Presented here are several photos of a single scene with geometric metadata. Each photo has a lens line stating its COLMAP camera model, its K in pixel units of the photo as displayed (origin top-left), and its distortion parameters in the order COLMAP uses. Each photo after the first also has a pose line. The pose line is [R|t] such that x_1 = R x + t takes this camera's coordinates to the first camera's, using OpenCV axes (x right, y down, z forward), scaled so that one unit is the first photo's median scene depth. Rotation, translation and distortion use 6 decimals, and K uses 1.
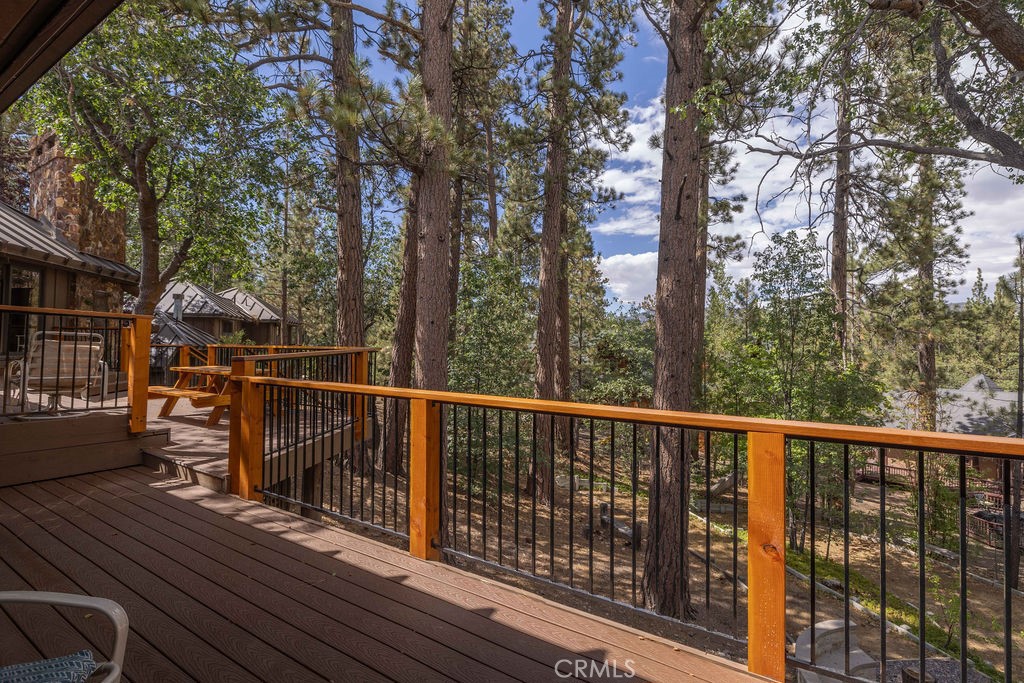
lens RADIAL K [[465.6, 0, 513.8], [0, 465.6, 341.9], [0, 0, 1]] dist [-0.002723, -0.000189]
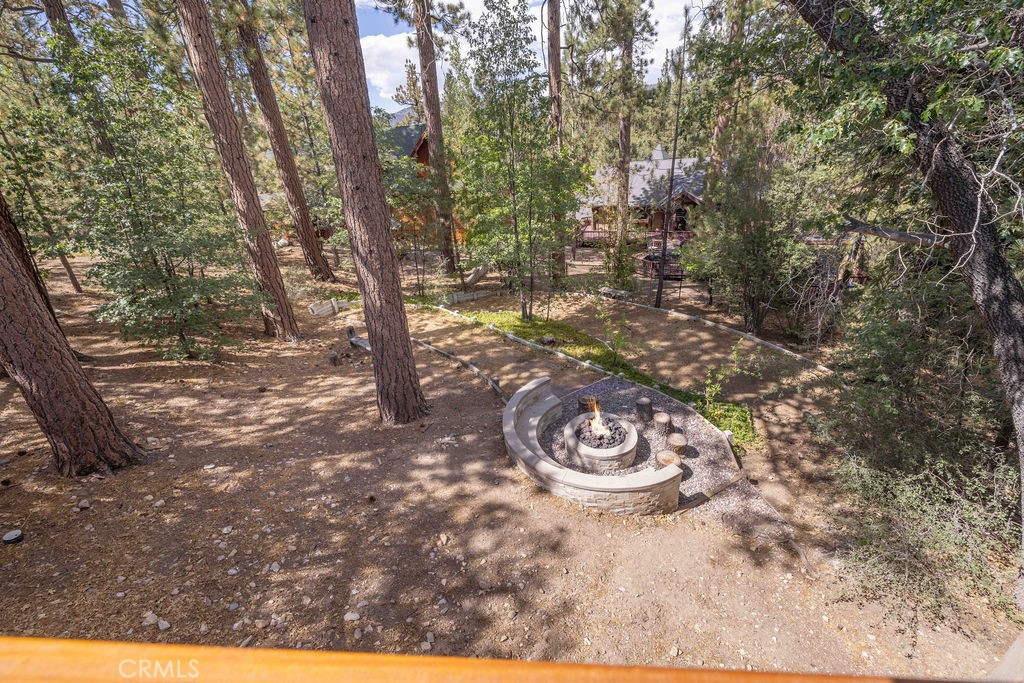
lens RADIAL K [[423.0, 0, 511.0], [0, 423.0, 341.0], [0, 0, 1]] dist [-0.001217, -0.000212]
pose [[0.887815, -0.265874, 0.375626, 0.190508], [0.080644, 0.893477, 0.441810, 0.003878], [-0.453079, -0.361954, 0.814683, 0.121477]]
